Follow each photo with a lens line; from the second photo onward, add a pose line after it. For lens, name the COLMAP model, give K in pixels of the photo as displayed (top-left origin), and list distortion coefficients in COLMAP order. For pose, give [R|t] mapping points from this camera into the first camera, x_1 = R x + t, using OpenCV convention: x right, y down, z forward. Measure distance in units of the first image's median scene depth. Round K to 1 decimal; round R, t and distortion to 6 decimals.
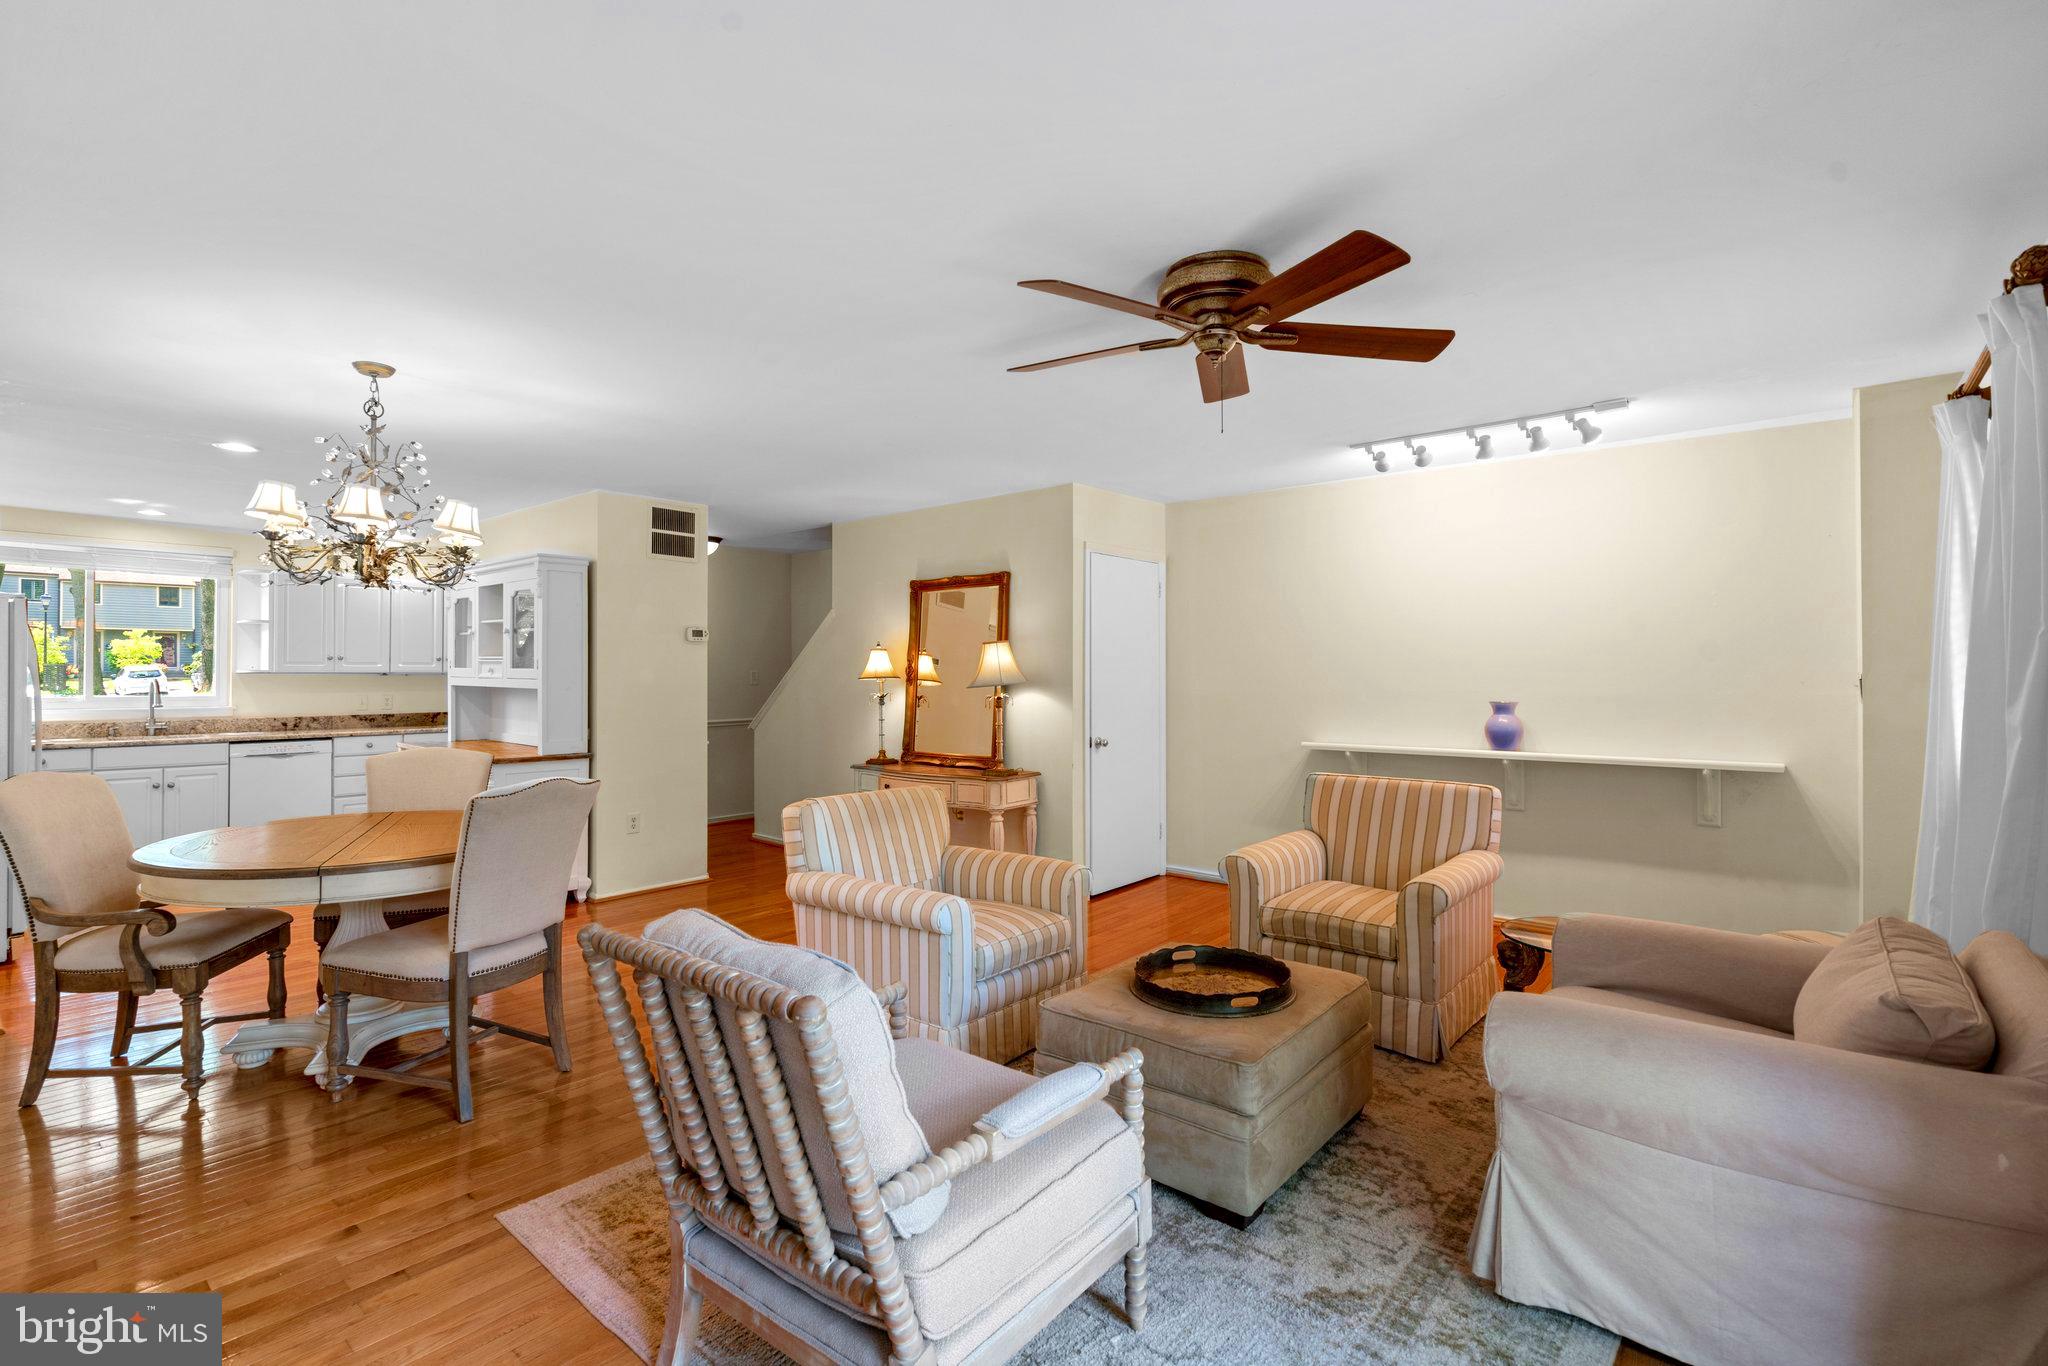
lens RADIAL K [[943.9, 0, 1019.2], [0, 943.9, 665.4], [0, 0, 1]] dist [-0.004169, 0.003197]
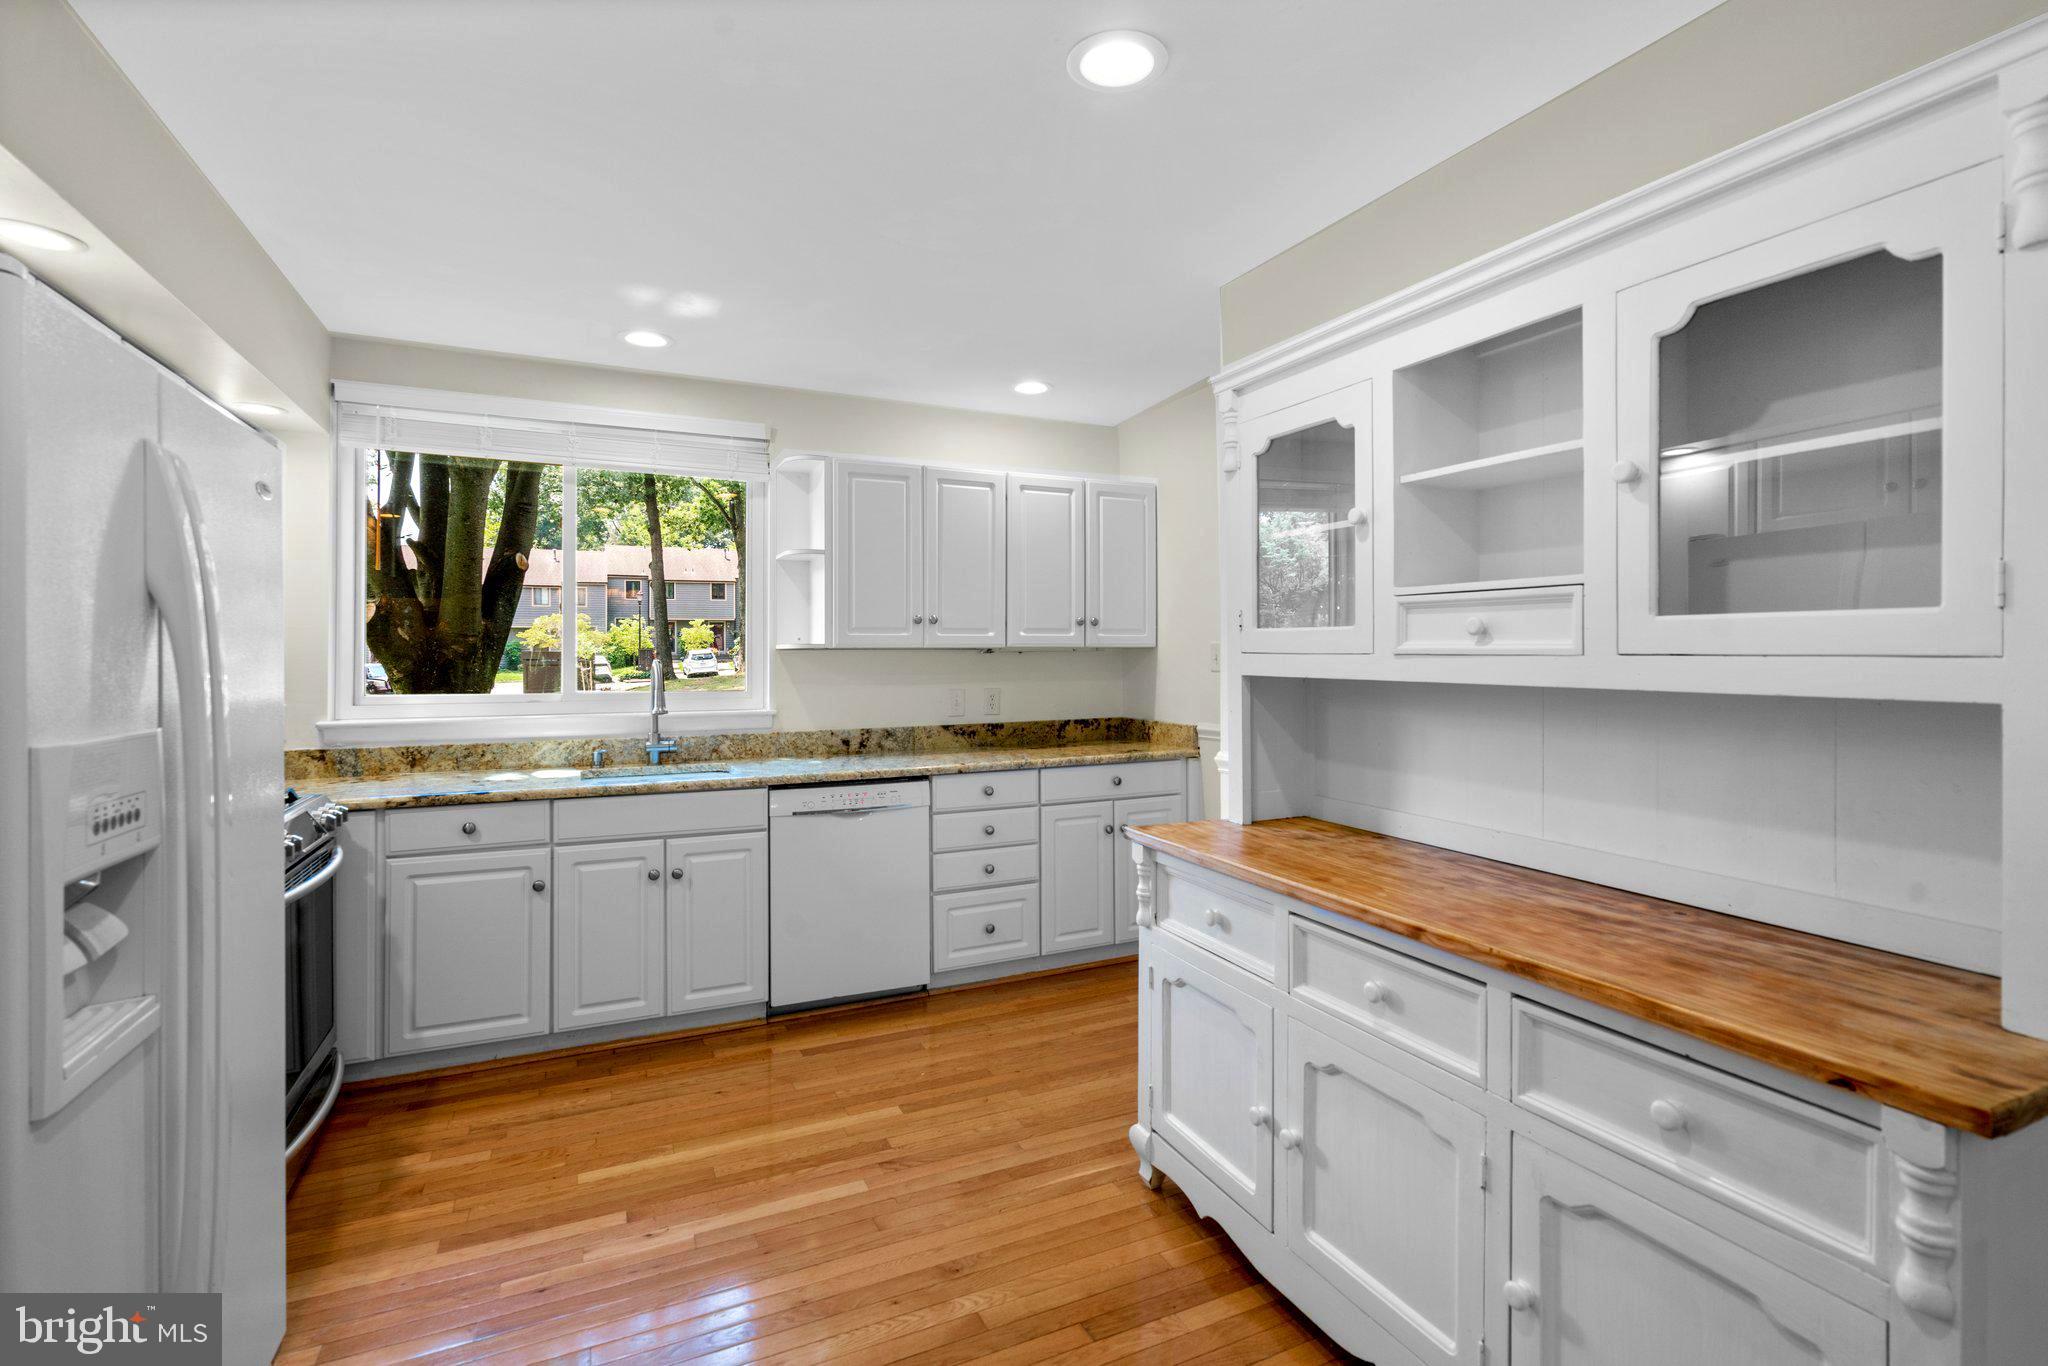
lens RADIAL K [[943.9, 0, 1023.9], [0, 943.9, 651.3], [0, 0, 1]] dist [-0.004169, 0.003197]
pose [[0.911625, -0.007282, -0.410959, -0.526761], [0.009980, 0.999940, 0.004420, 0.008738], [0.410903, -0.008131, 0.911643, 0.621456]]
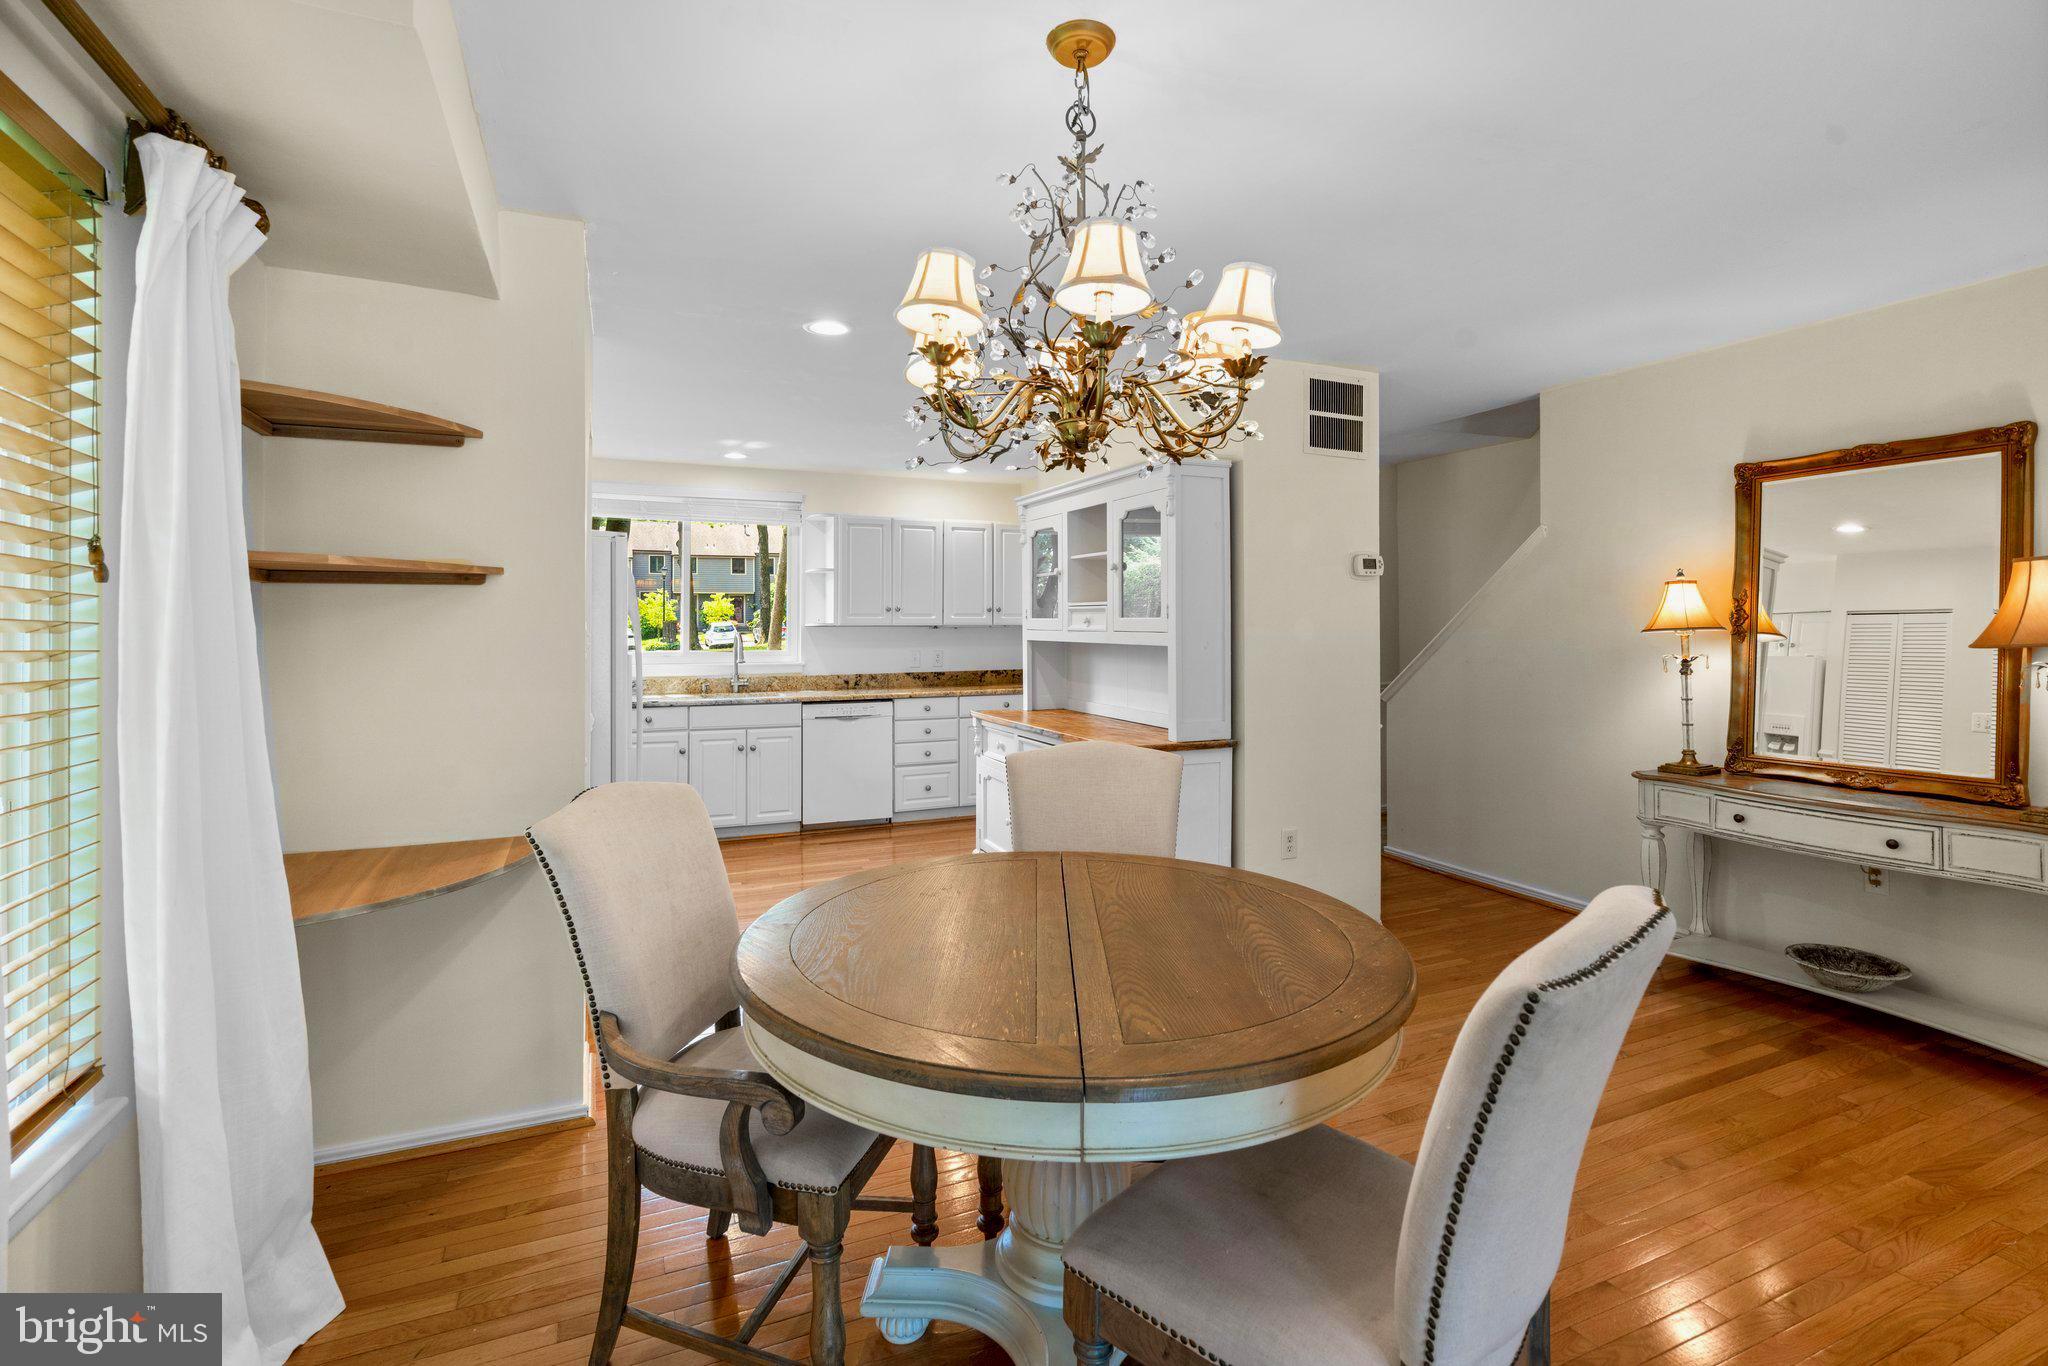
lens RADIAL K [[943.9, 0, 1030.6], [0, 943.9, 613.3], [0, 0, 1]] dist [-0.004169, 0.003197]
pose [[0.907878, -0.010805, -0.419096, -0.263908], [0.008870, 0.999939, -0.006566, 0.003289], [0.419141, 0.002243, 0.907918, 0.273871]]
